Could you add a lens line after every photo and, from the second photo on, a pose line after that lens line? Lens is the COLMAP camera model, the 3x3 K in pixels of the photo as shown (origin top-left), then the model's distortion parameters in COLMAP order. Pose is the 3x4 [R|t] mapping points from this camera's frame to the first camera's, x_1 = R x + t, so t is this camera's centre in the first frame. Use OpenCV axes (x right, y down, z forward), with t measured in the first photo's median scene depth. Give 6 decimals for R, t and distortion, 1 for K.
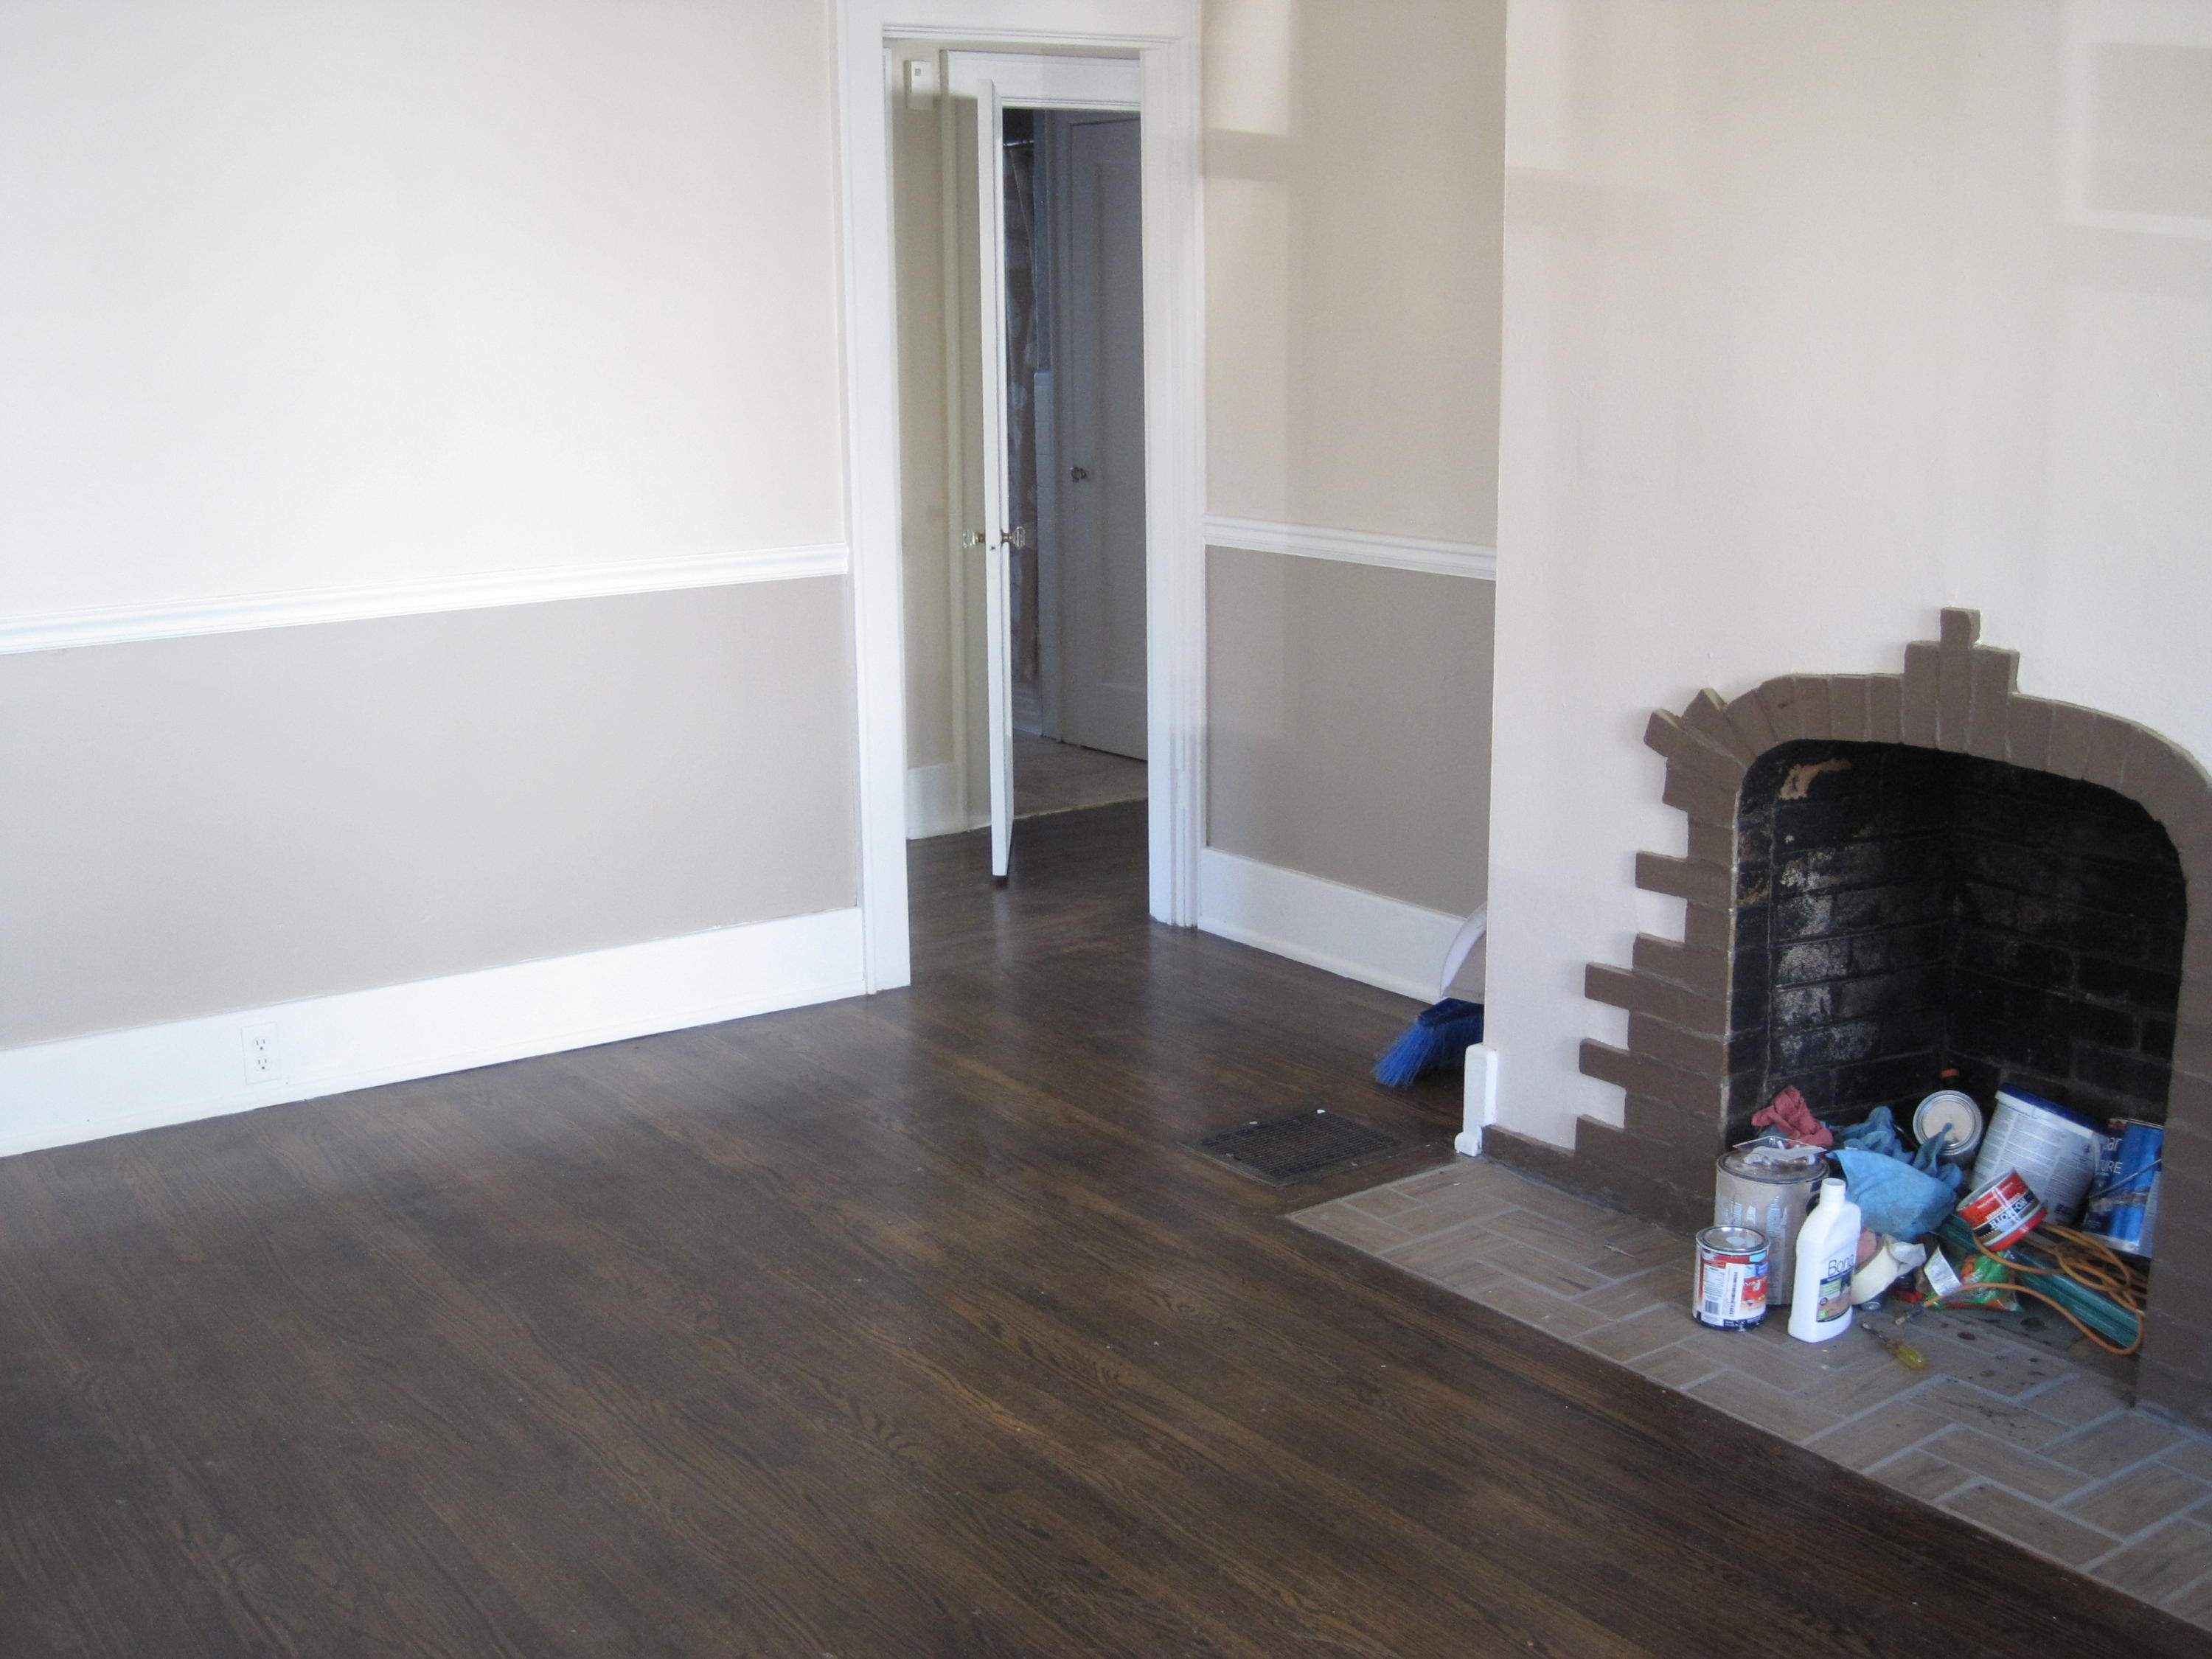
lens RADIAL K [[2374.7, 0, 1106.0], [0, 2374.7, 829.5], [0, 0, 1]] dist [-0.153460, -0.138598]
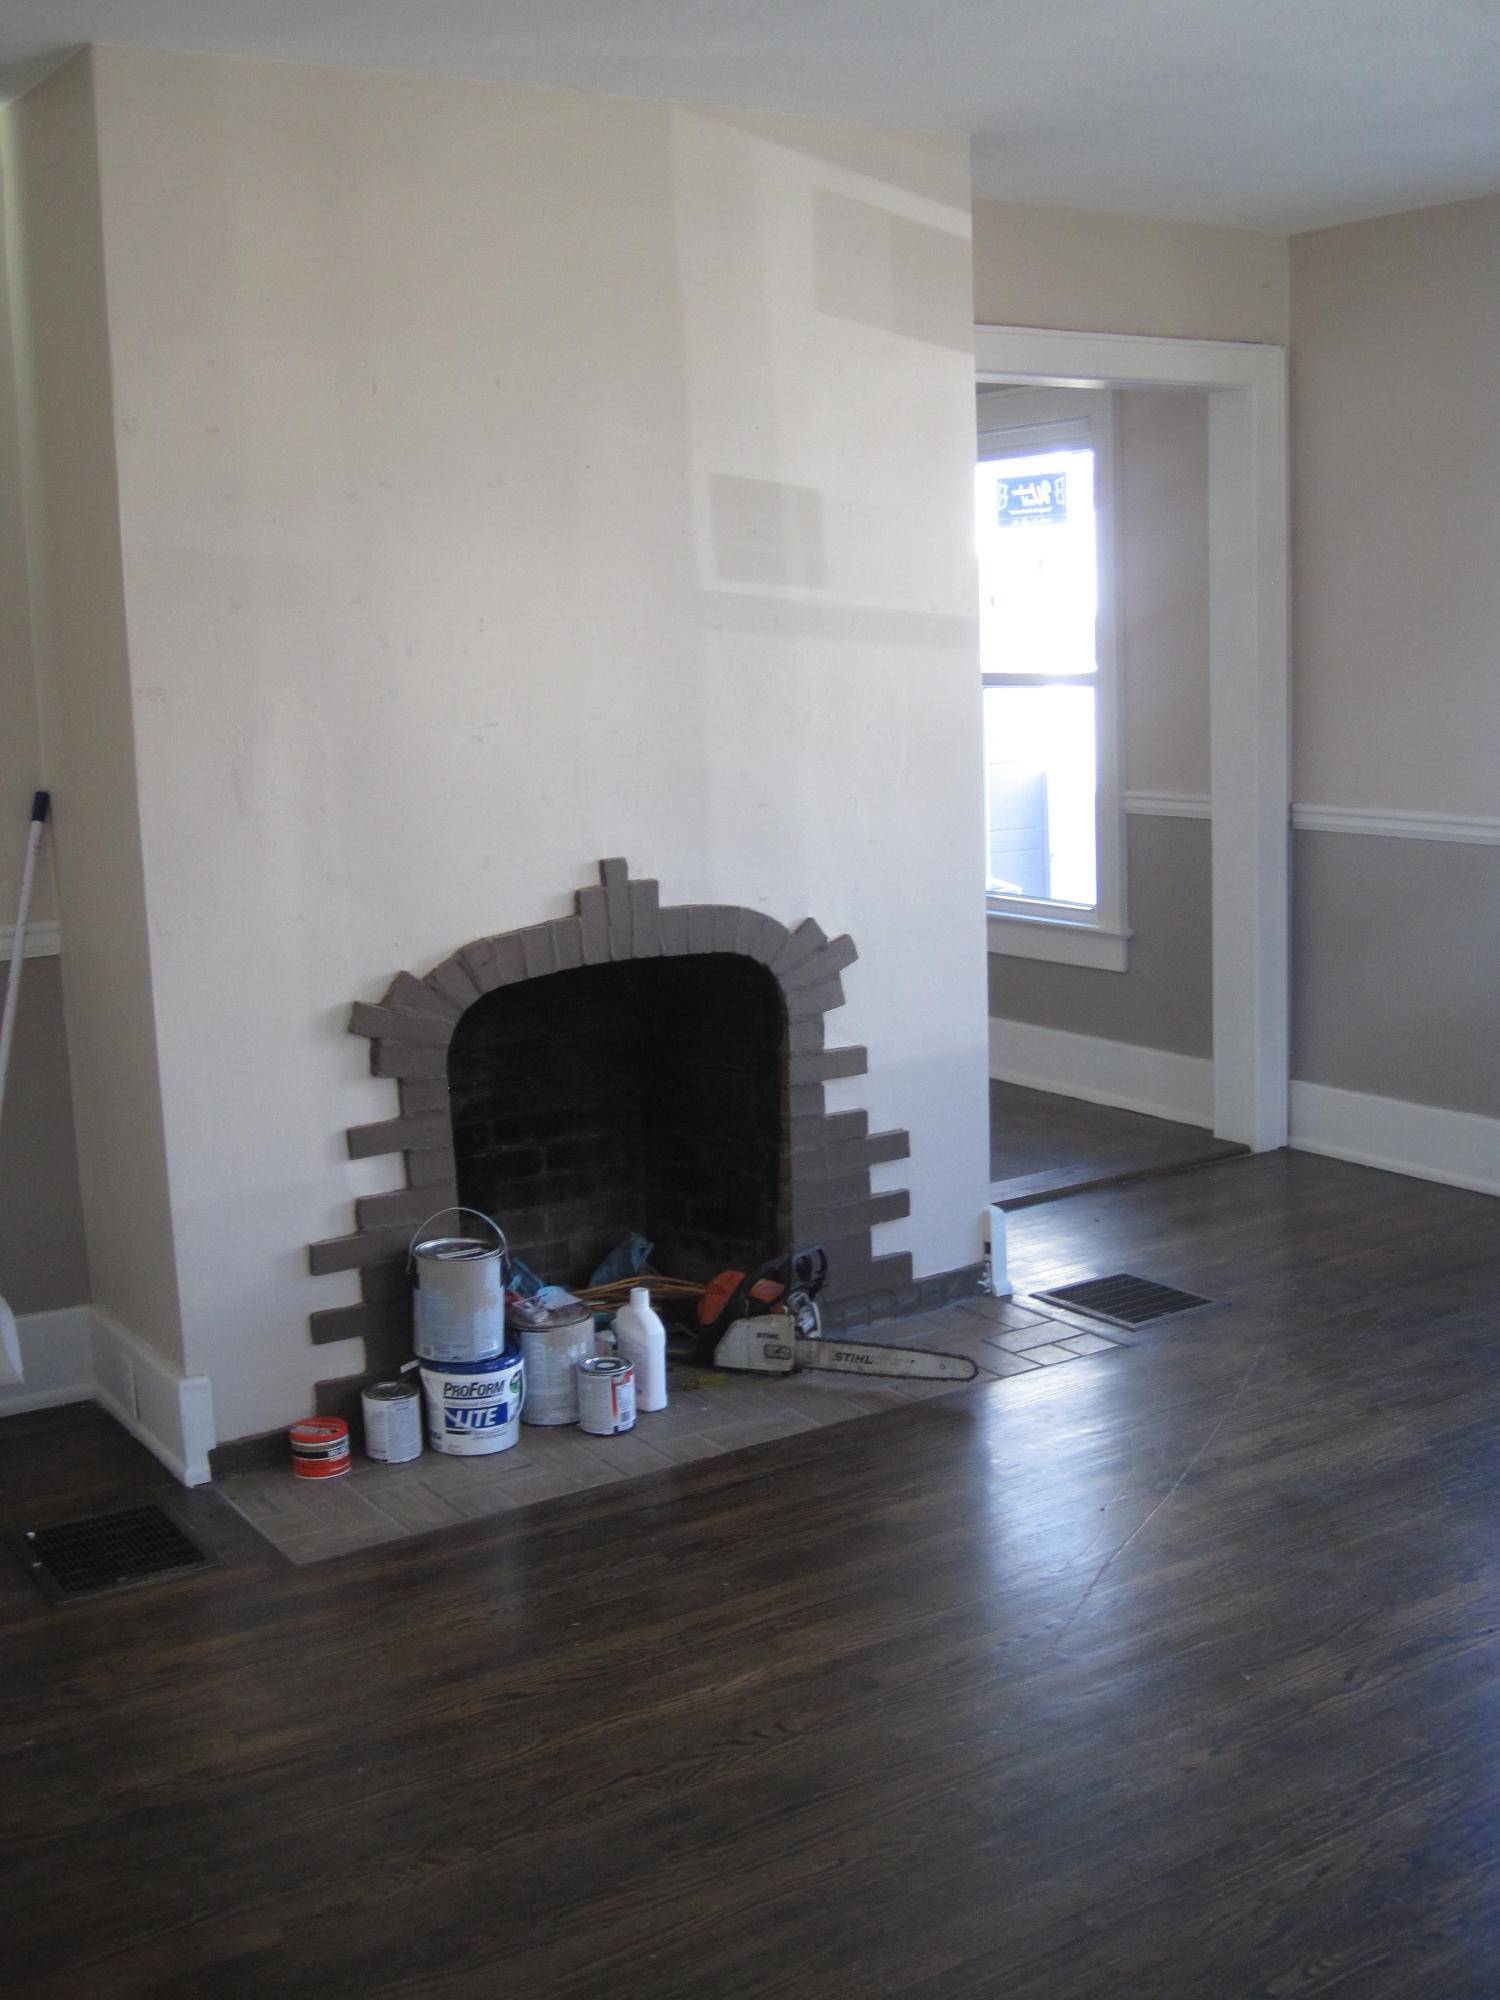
lens RADIAL K [[2147.1, 0, 750.0], [0, 2147.1, 1000.0], [0, 0, 1]] dist [-0.153460, -0.138598]
pose [[0.050856, -0.150075, 0.987366, -0.888690], [0.250753, 0.958894, 0.132832, -0.158687], [-0.966714, 0.240830, 0.086398, 0.801953]]
